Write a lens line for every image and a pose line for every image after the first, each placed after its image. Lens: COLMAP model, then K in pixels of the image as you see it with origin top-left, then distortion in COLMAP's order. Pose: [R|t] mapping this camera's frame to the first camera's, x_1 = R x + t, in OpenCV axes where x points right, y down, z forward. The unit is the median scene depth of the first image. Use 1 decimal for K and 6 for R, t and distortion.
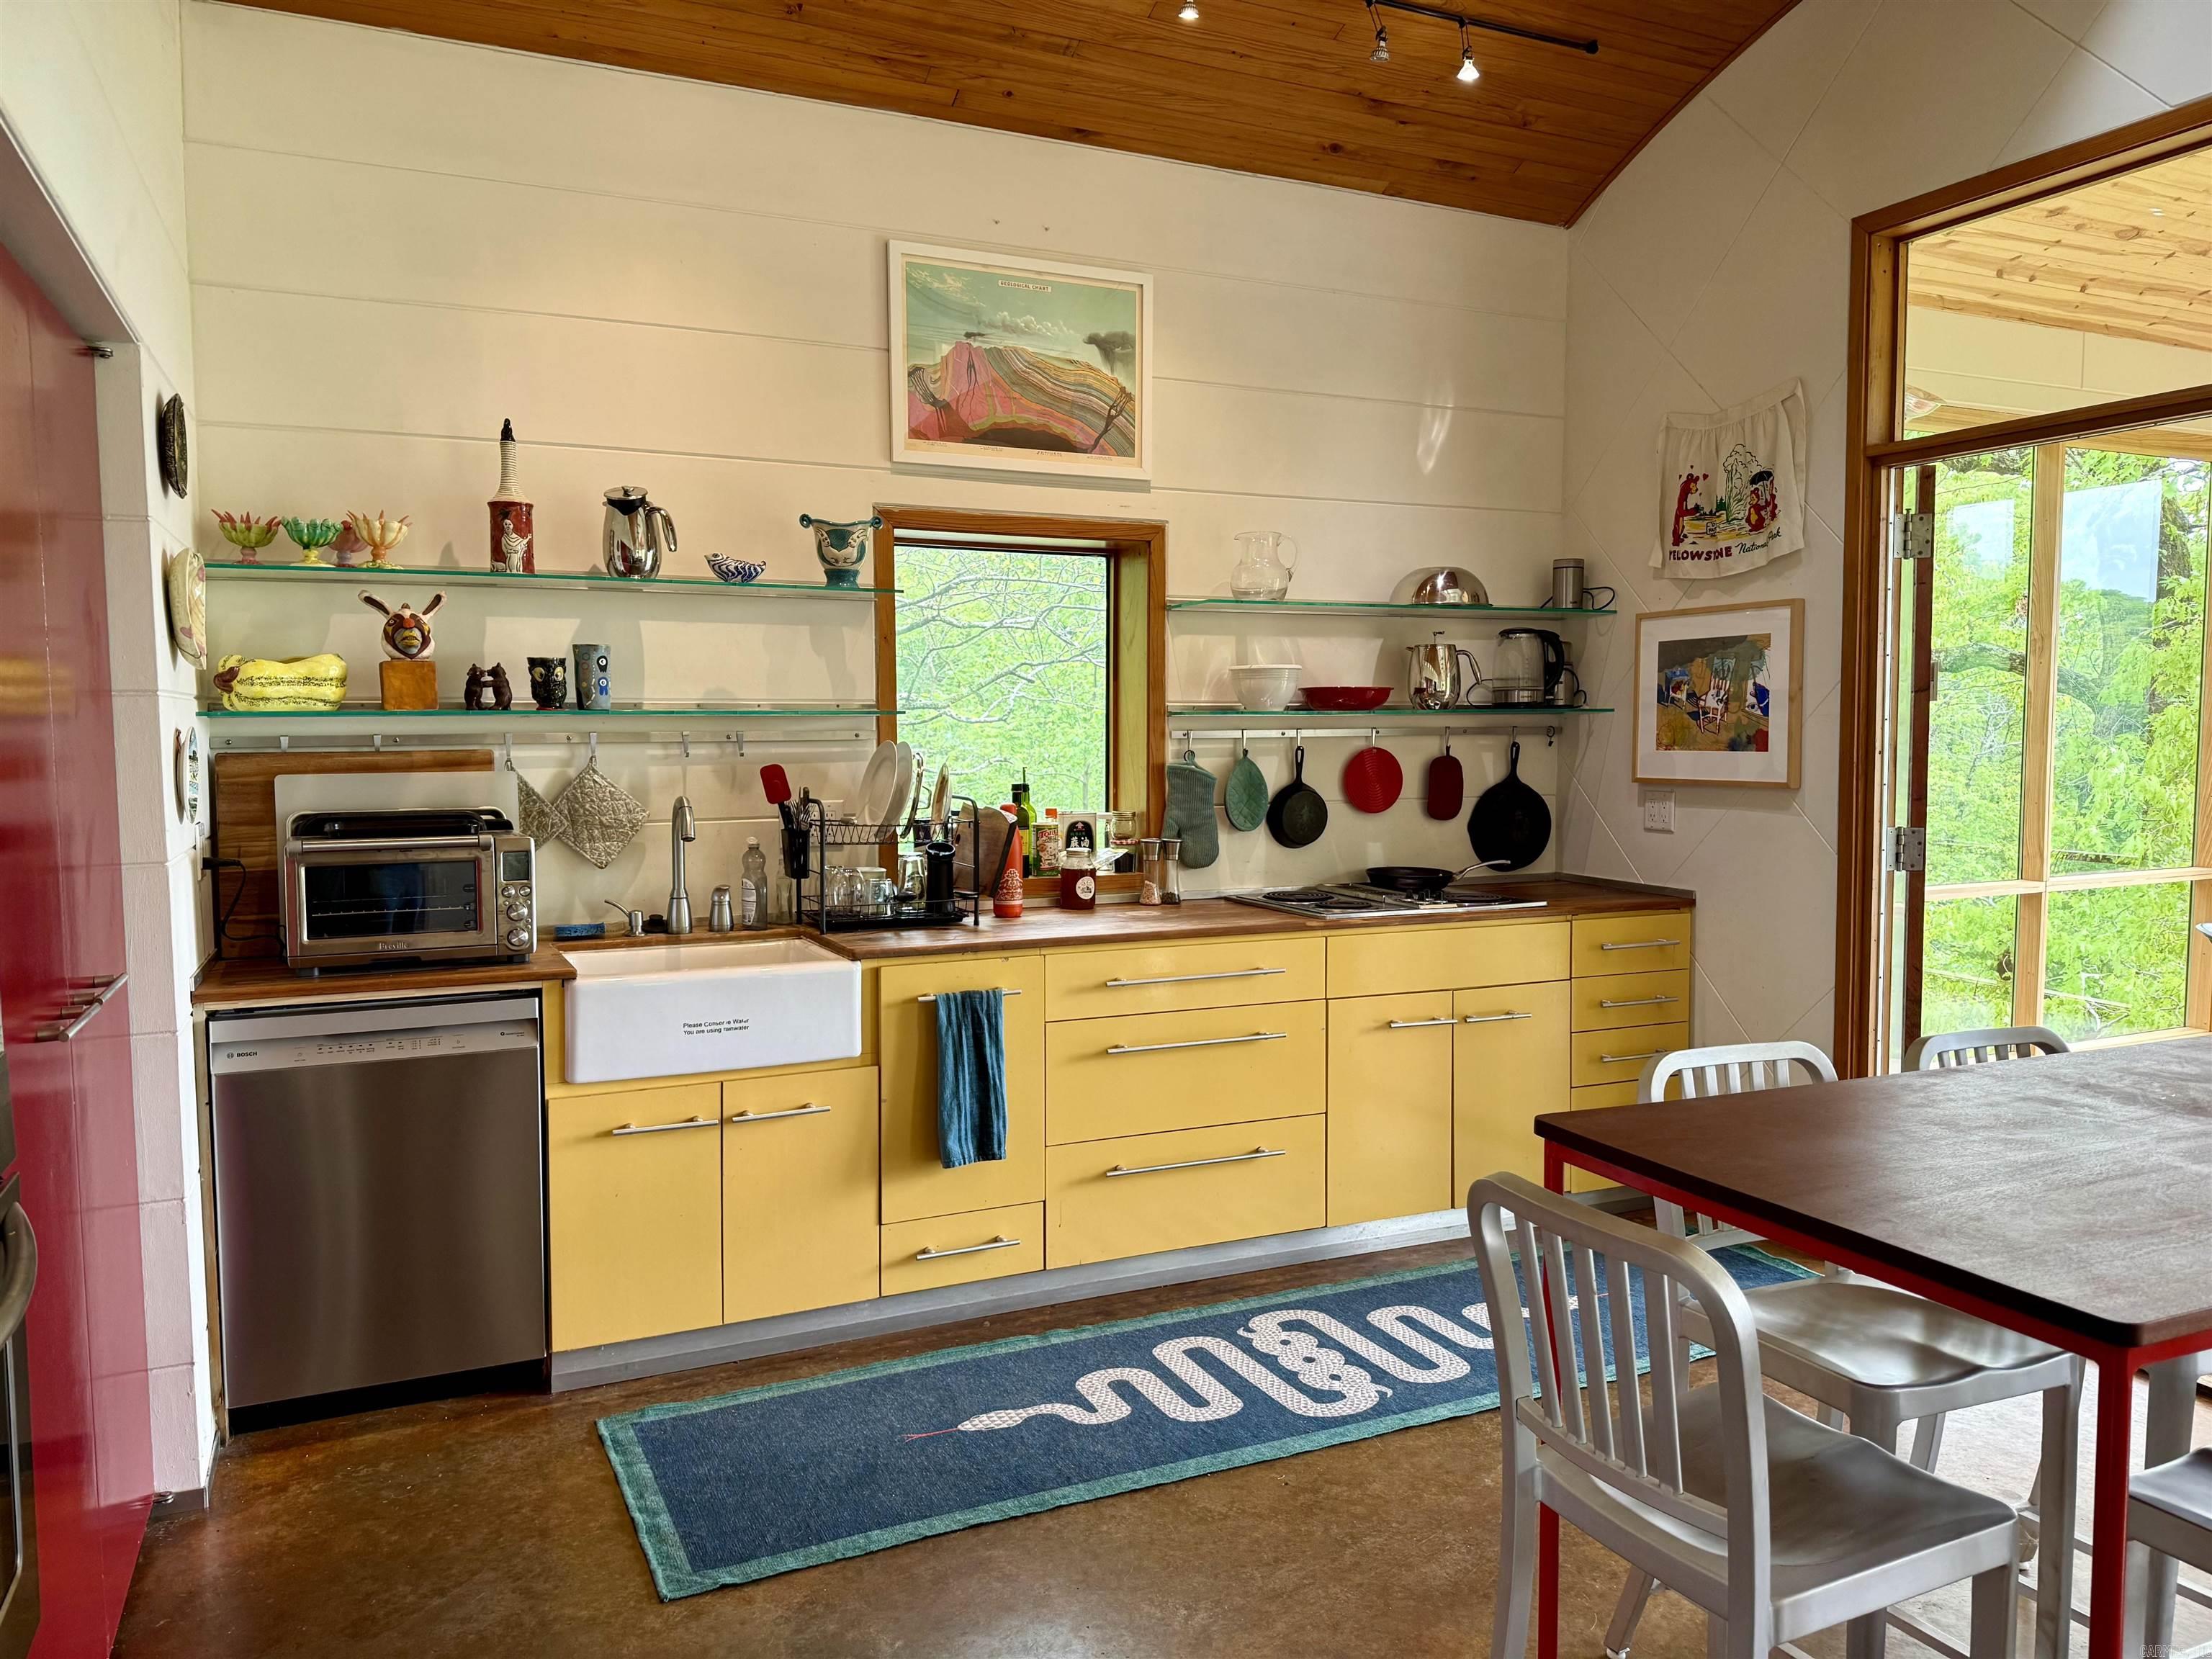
lens RADIAL K [[1559.2, 0, 1093.4], [0, 1559.2, 832.1], [0, 0, 1]] dist [0.055539, -0.016285]
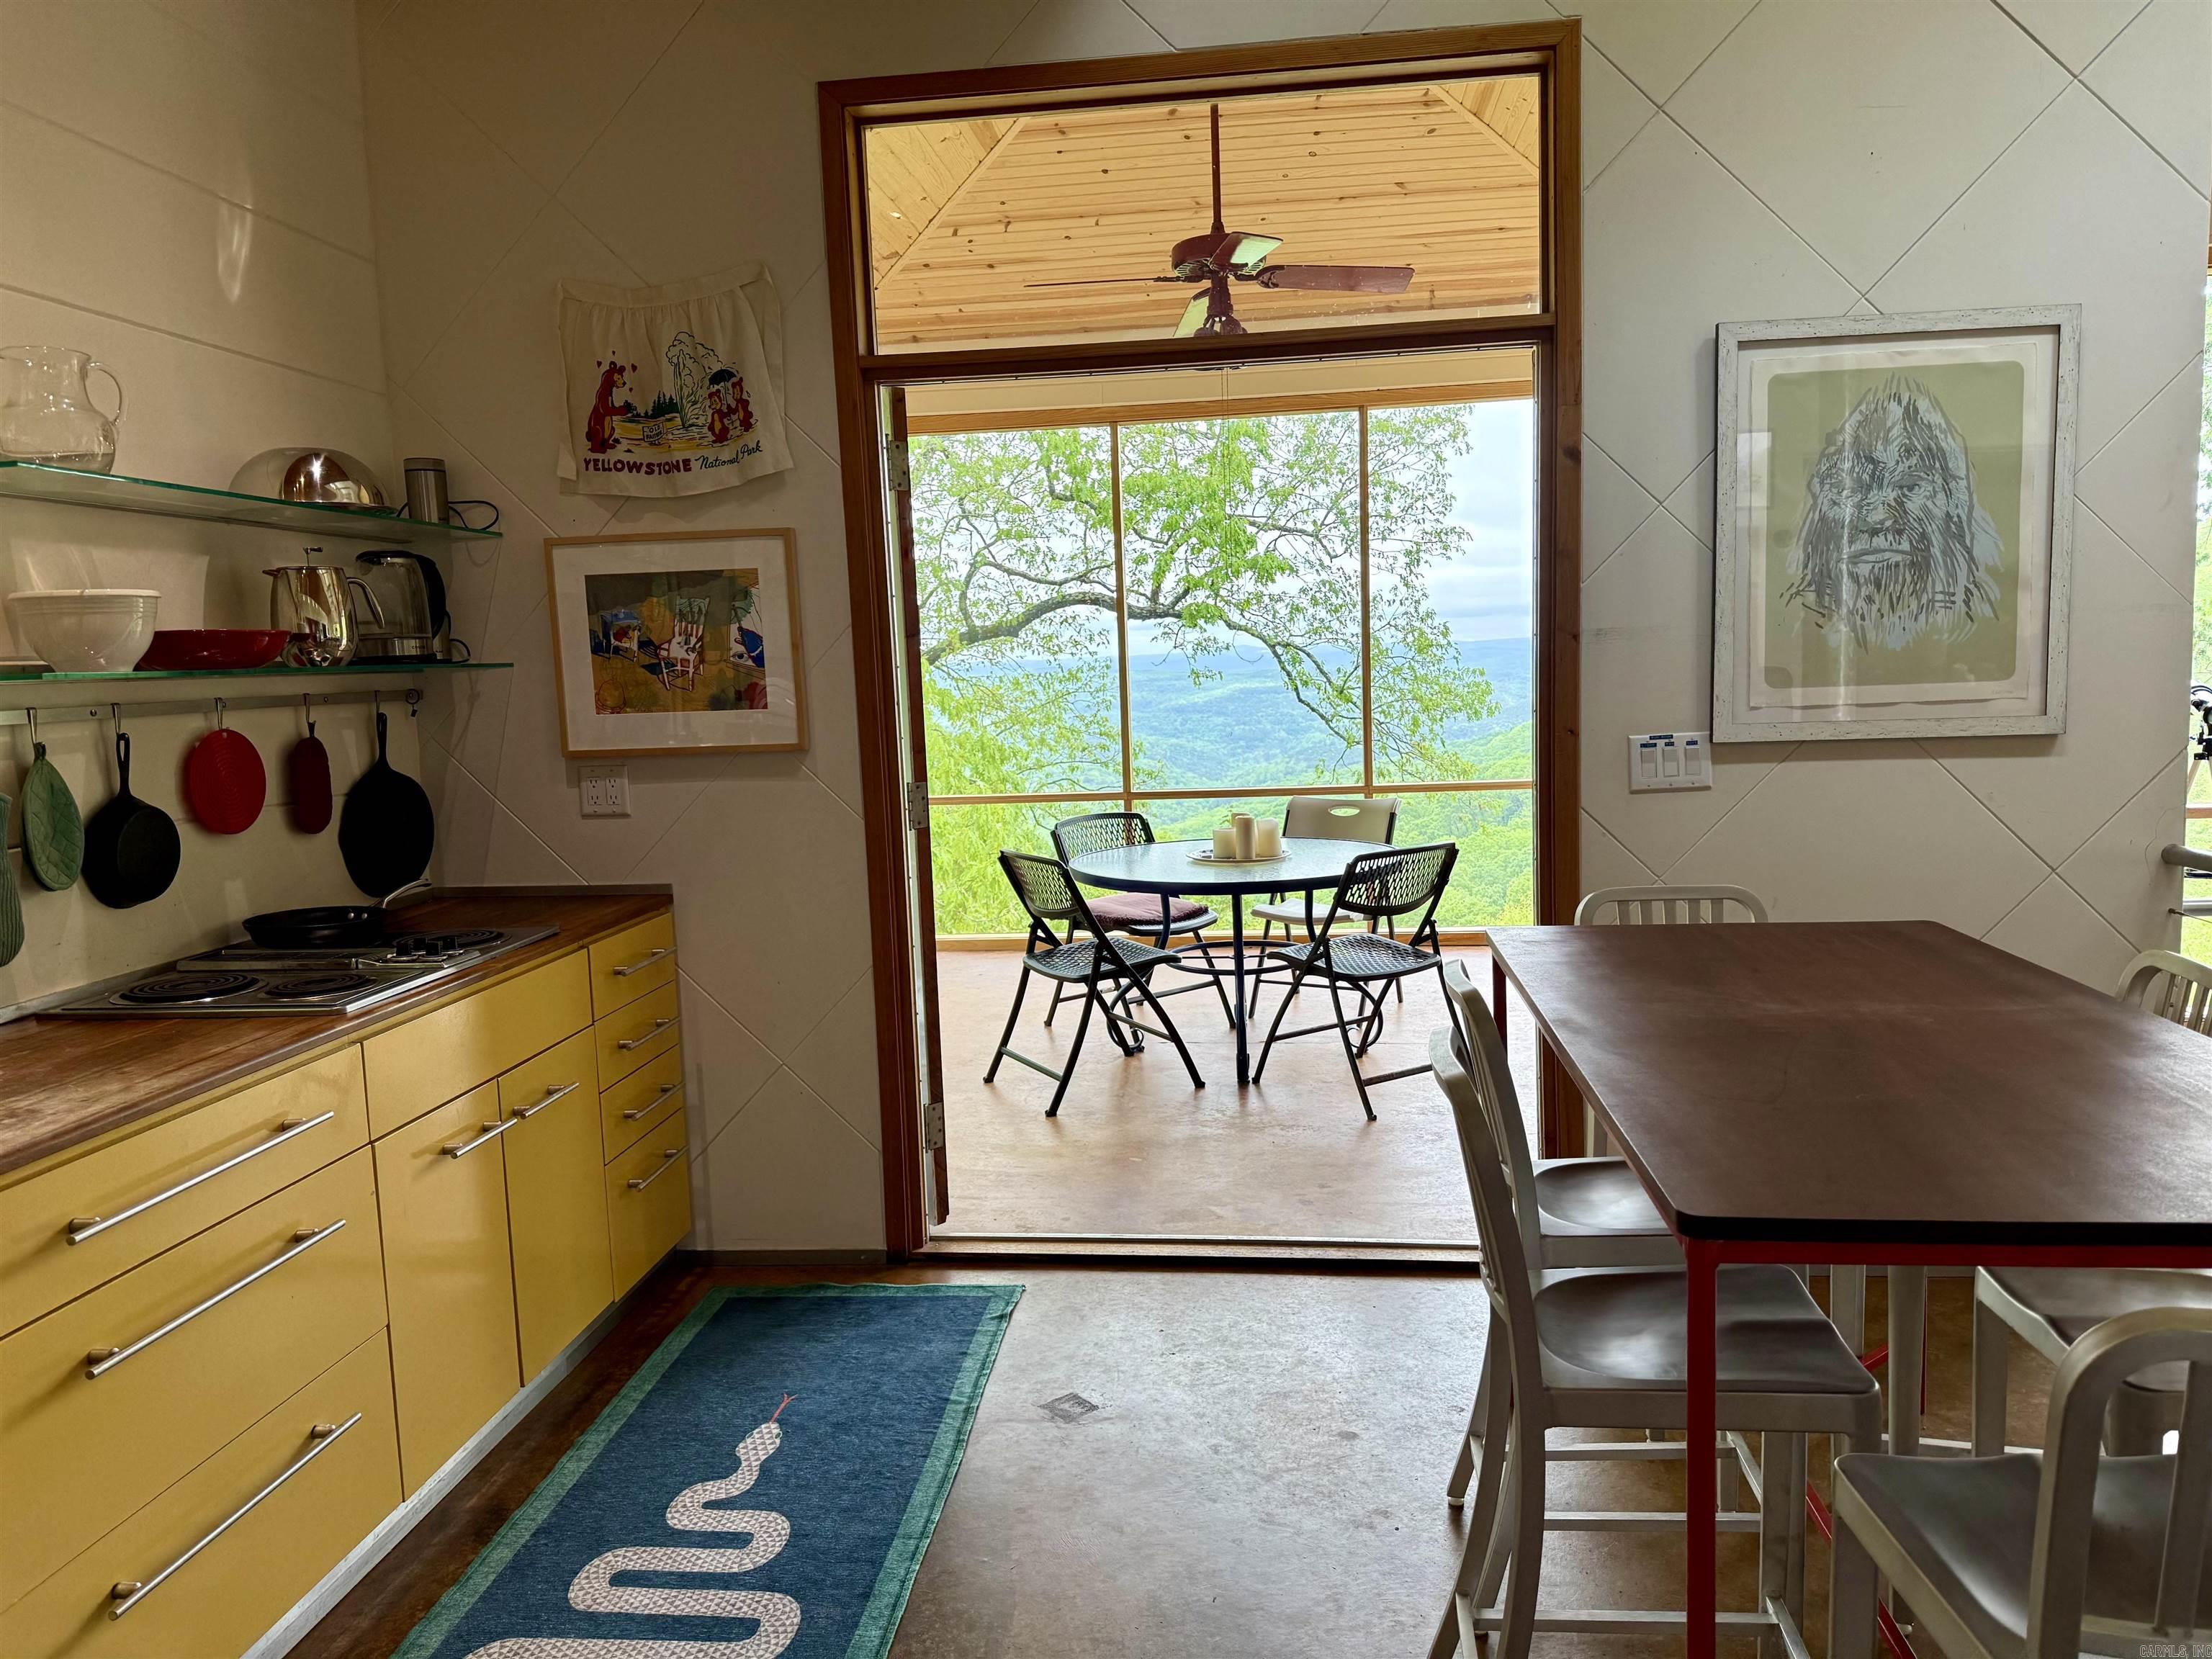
lens RADIAL K [[1559.2, 0, 1105.2], [0, 1559.2, 847.3], [0, 0, 1]] dist [0.055539, -0.016285]
pose [[0.530541, -0.118402, 0.839349, -0.183708], [0.092645, 0.992364, 0.081427, -0.027831], [-0.842581, 0.034561, 0.537460, 0.382588]]
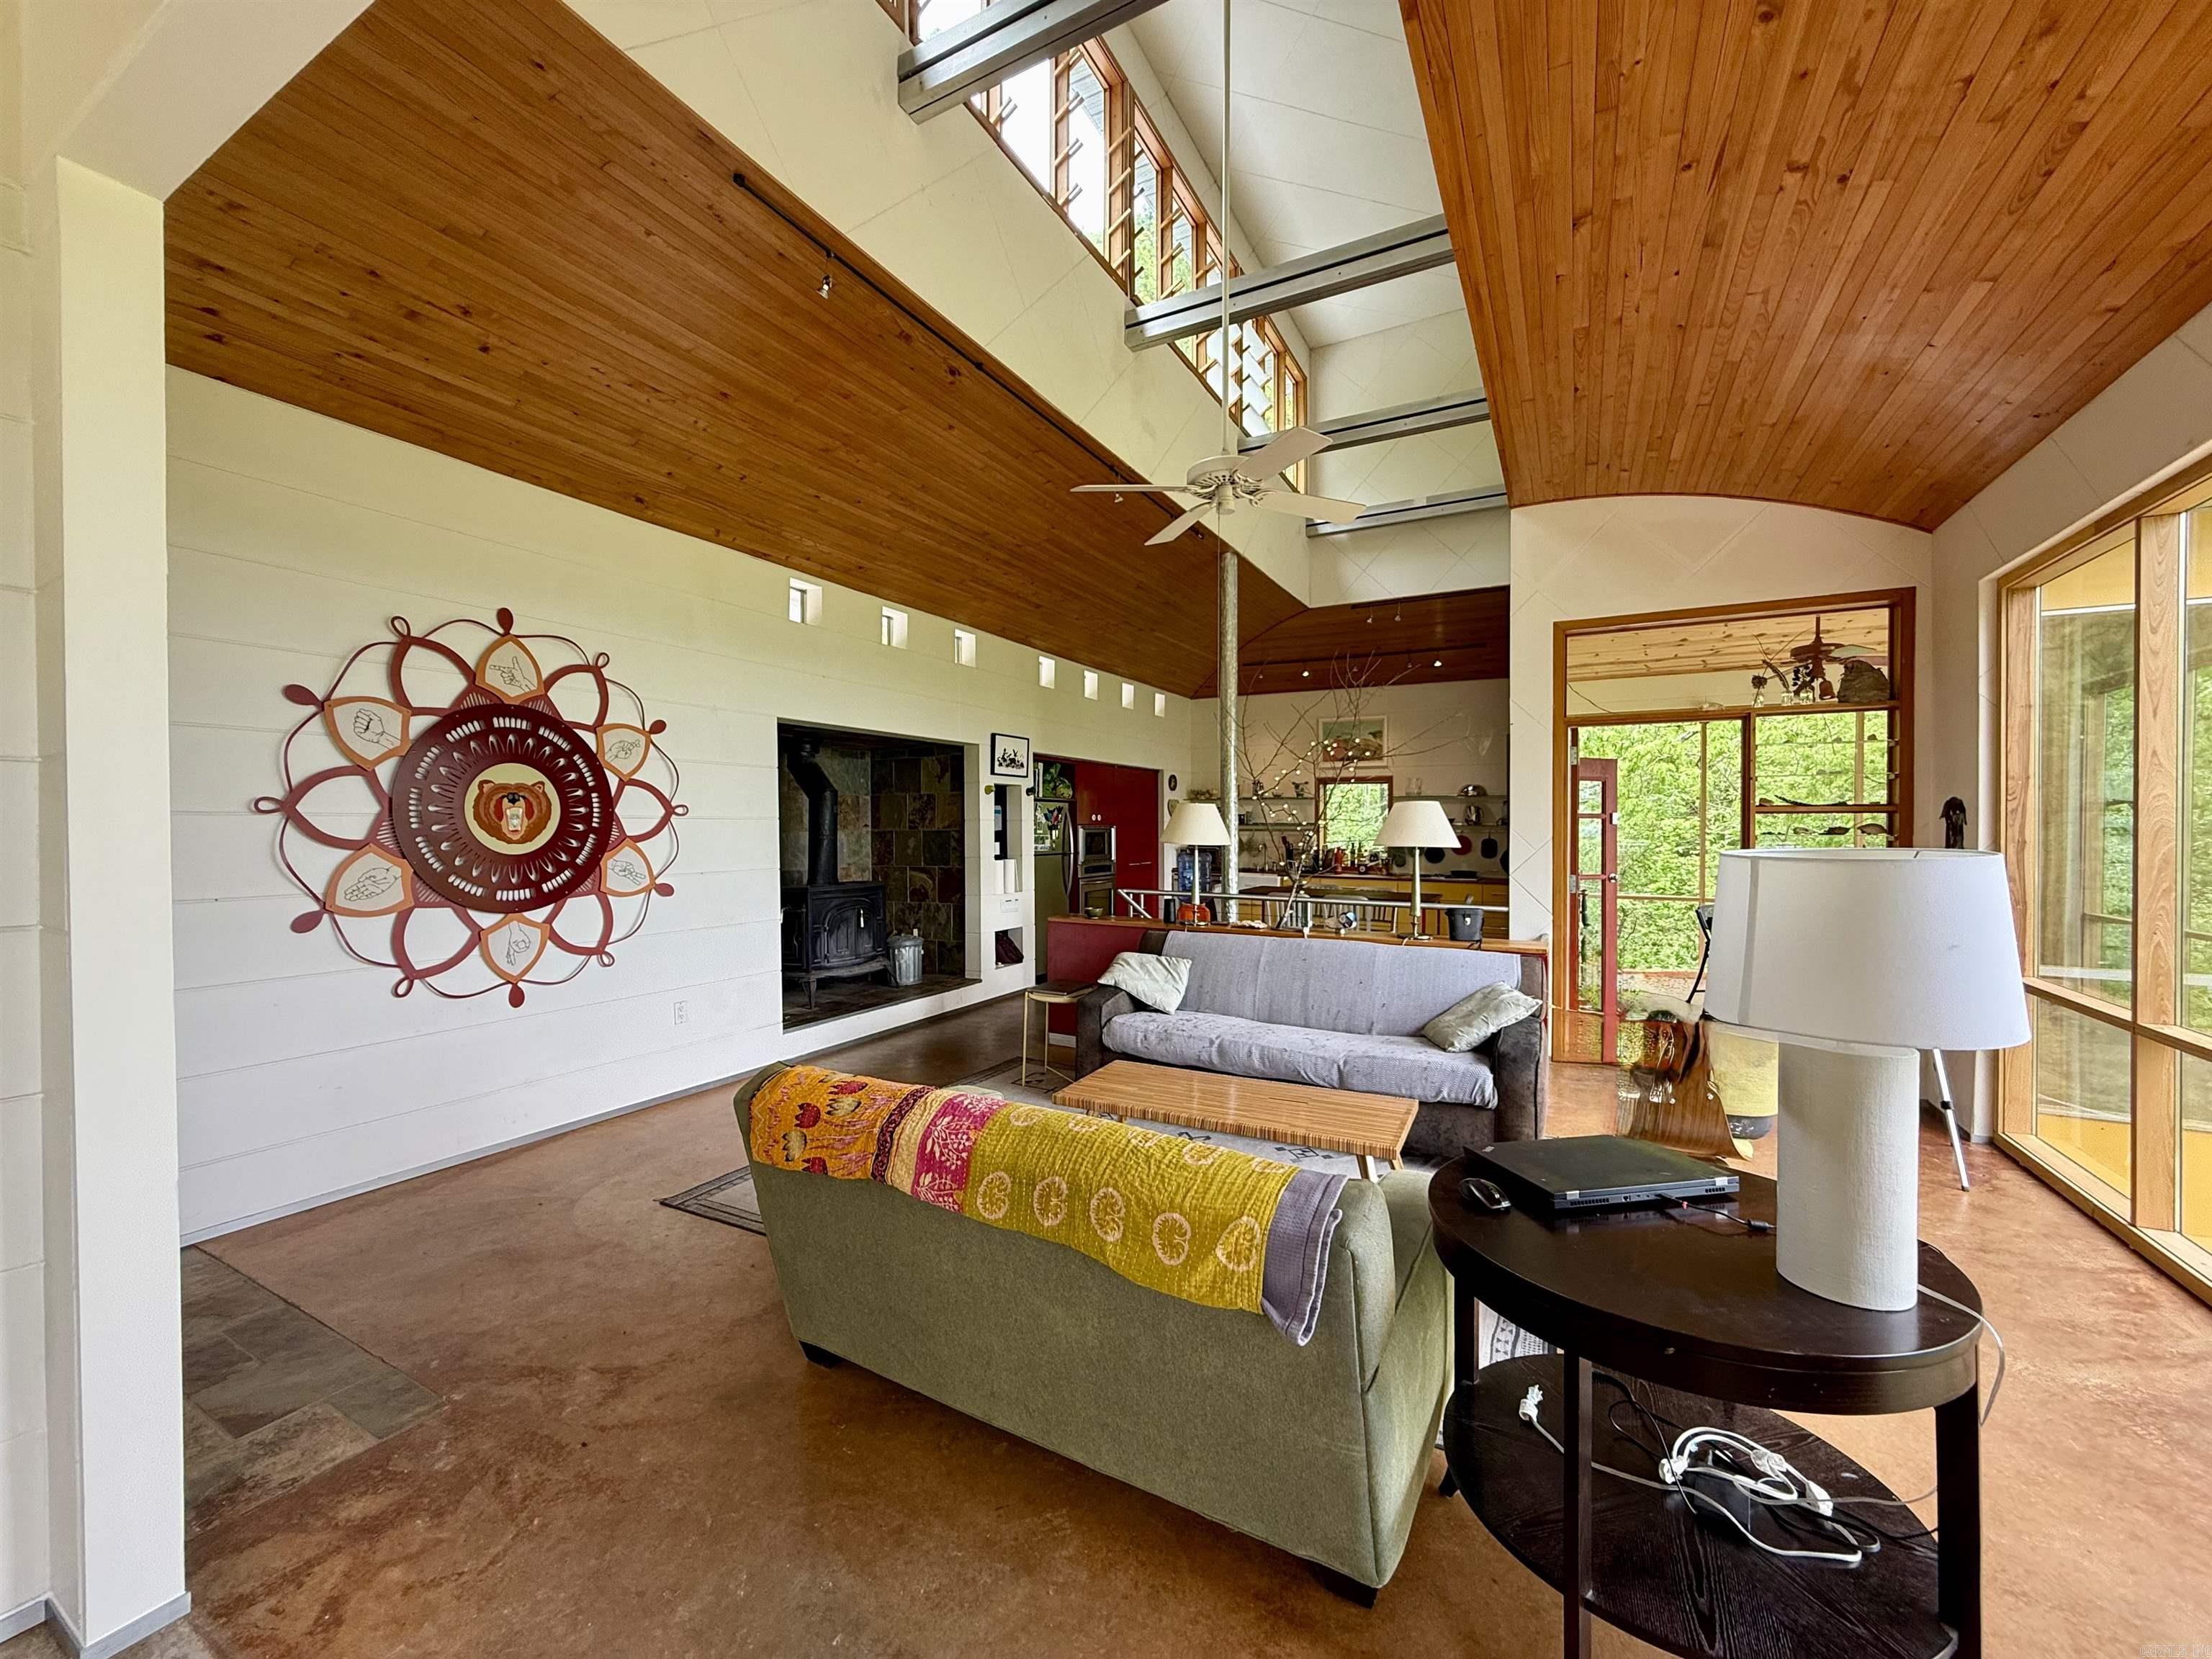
lens RADIAL K [[885.9, 0, 1104.3], [0, 885.9, 826.3], [0, 0, 1]] dist [-0.000543, 0.000597]
pose [[0.596673, 0.007414, -0.802450, 1.355385], [-0.060781, 0.997502, -0.035979, 0.046239], [0.800180, 0.070241, 0.595633, -0.846806]]
